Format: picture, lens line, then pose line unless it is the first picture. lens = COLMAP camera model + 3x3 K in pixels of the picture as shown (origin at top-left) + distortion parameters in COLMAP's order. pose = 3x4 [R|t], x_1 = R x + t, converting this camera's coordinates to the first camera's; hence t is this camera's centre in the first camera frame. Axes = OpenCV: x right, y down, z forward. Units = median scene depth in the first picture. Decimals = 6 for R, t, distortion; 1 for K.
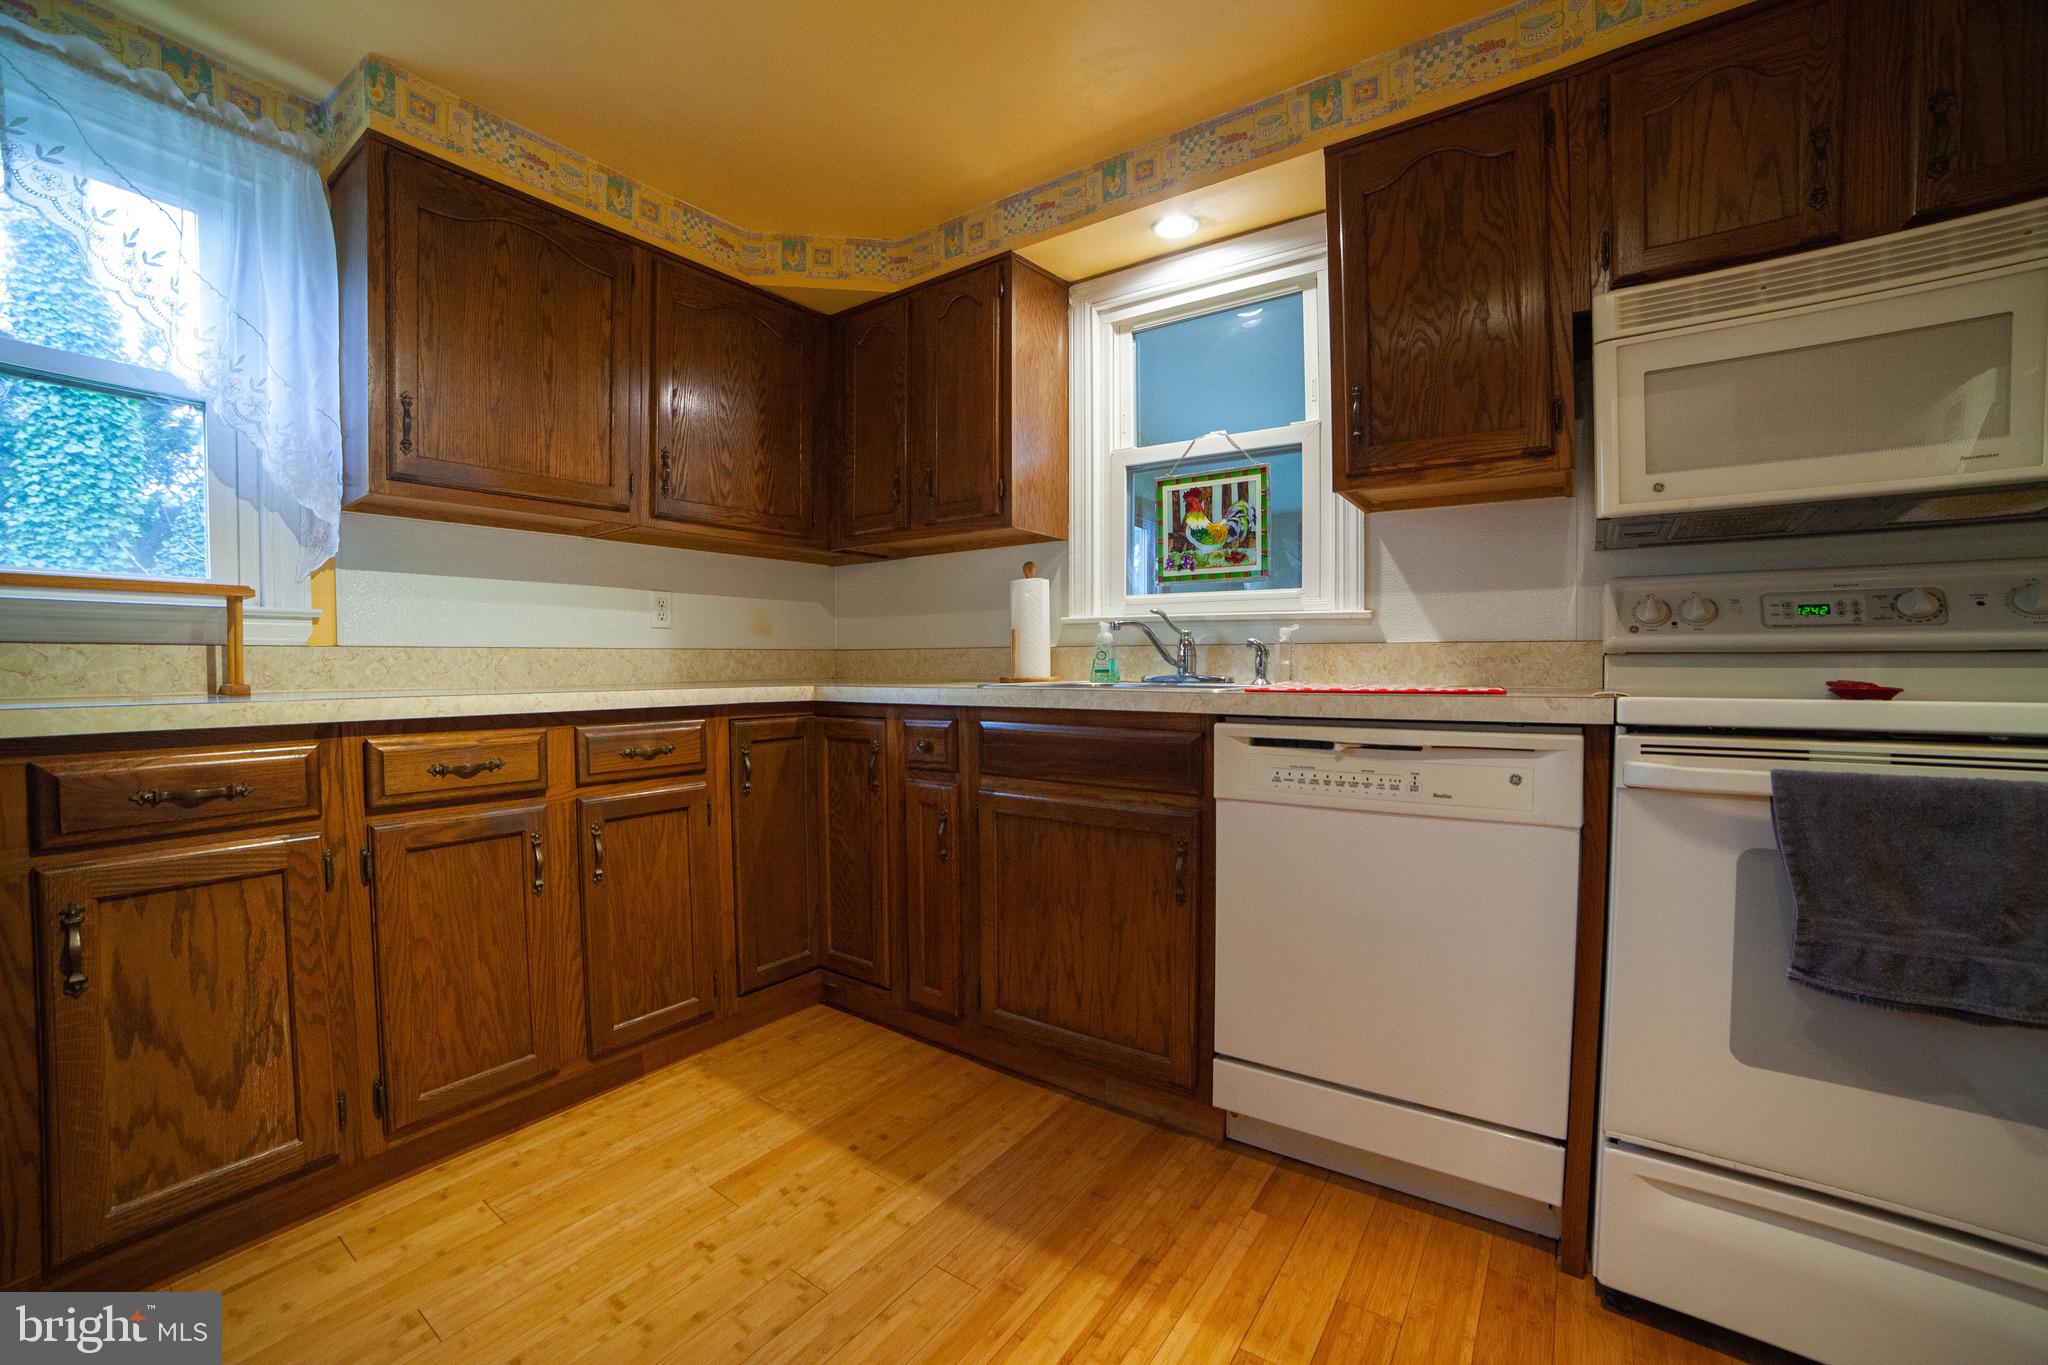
lens RADIAL K [[826.6, 0, 1029.9], [0, 826.6, 689.3], [0, 0, 1]] dist [-0.110591, 0.040481]
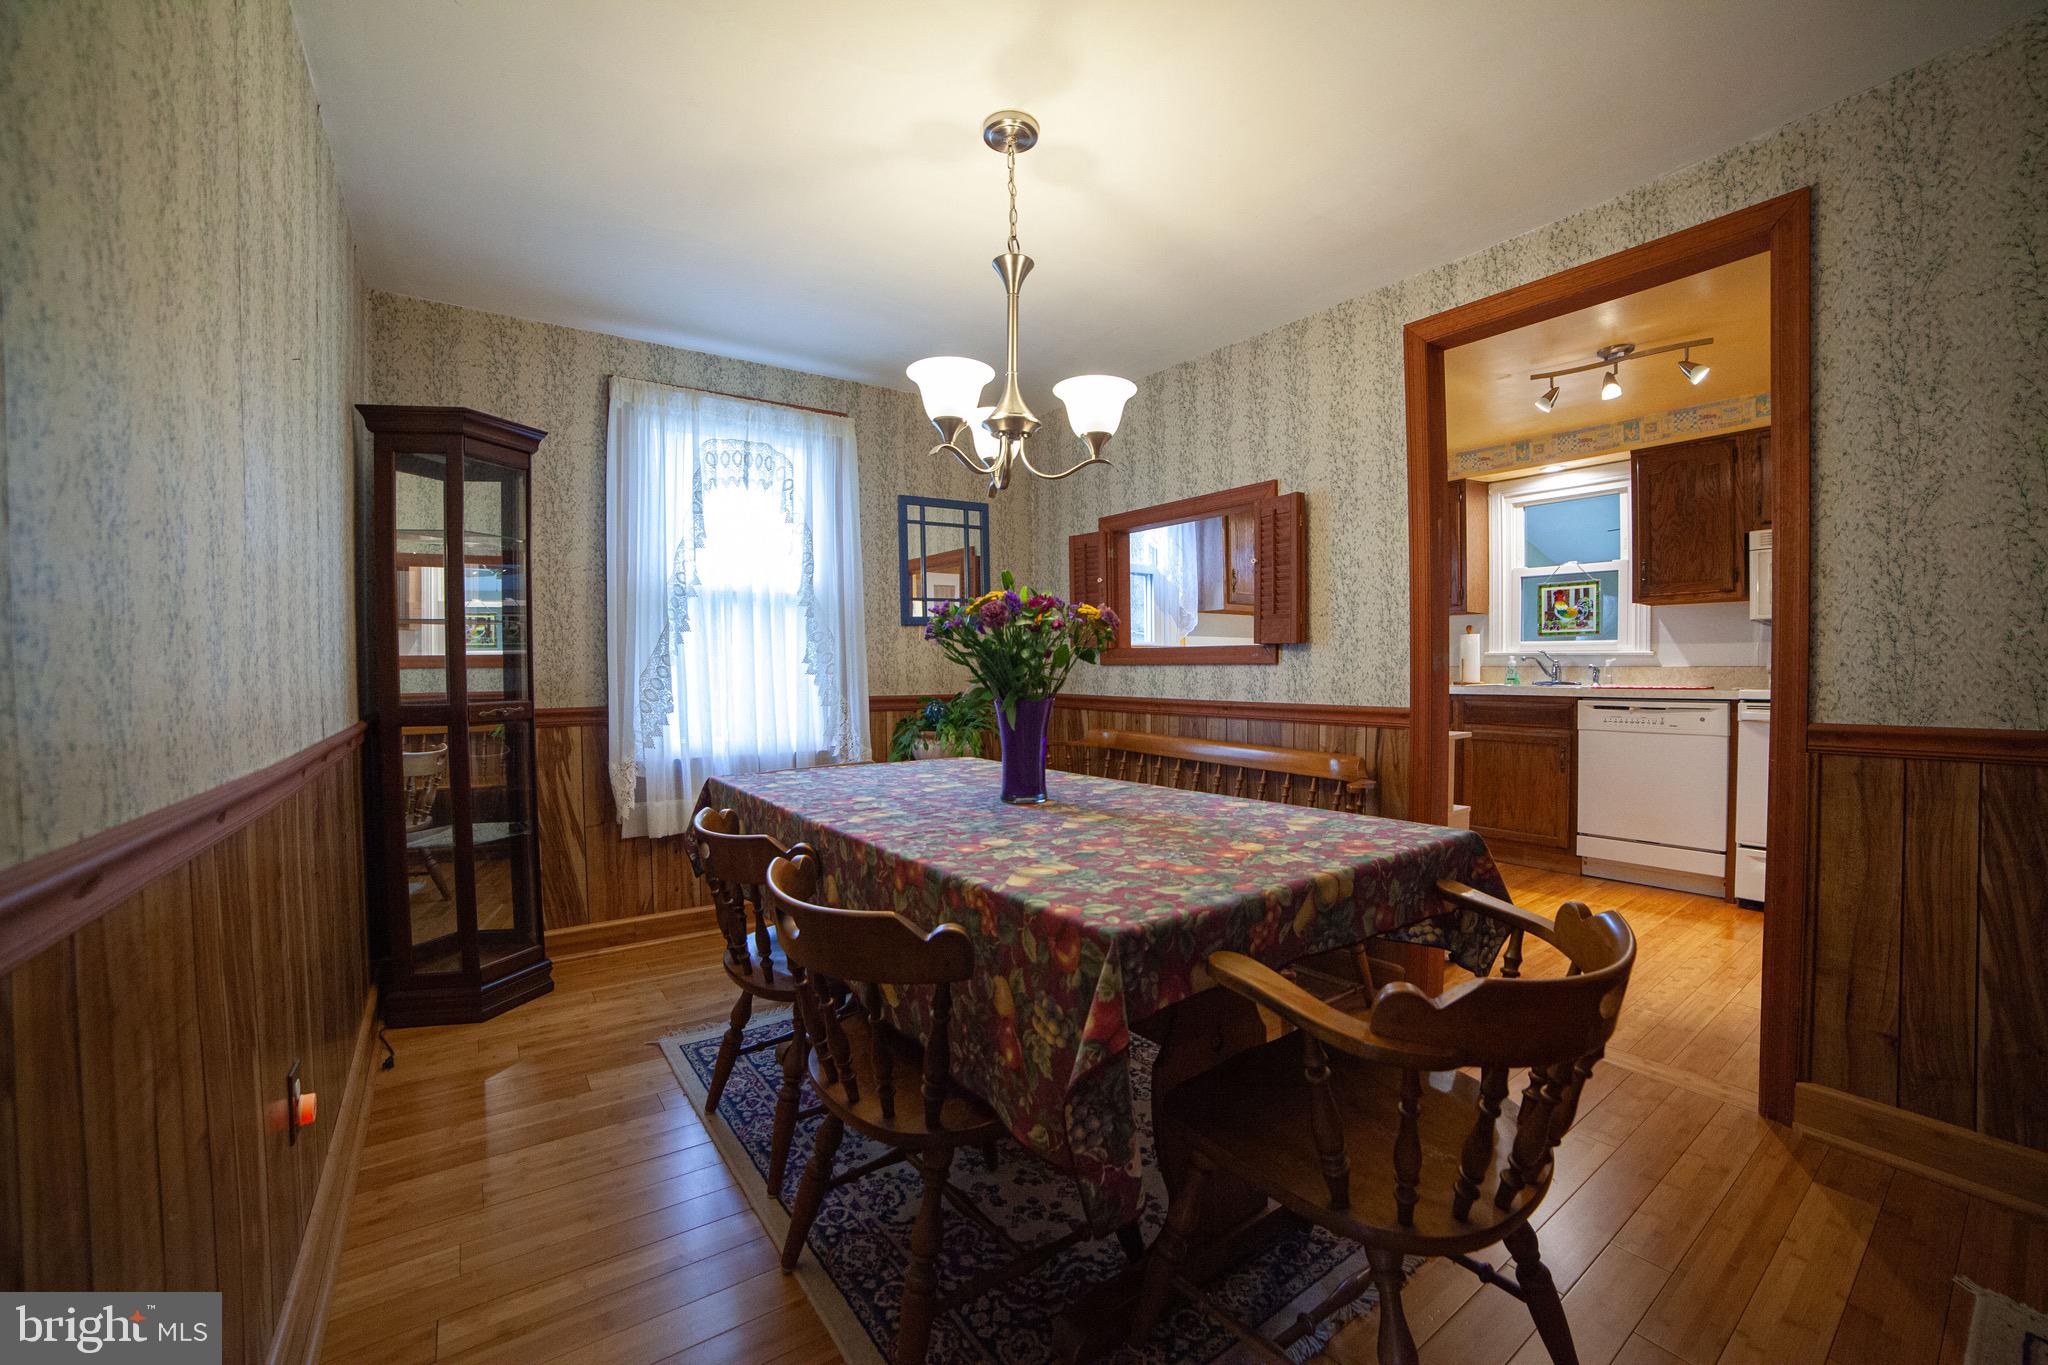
lens RADIAL K [[826.6, 0, 1029.9], [0, 826.6, 689.3], [0, 0, 1]] dist [-0.110591, 0.040481]
pose [[0.946741, 0.007404, -0.321911, -0.489314], [-0.009539, 0.999942, -0.005058, 0.029929], [0.321855, 0.007860, 0.946757, -1.534782]]
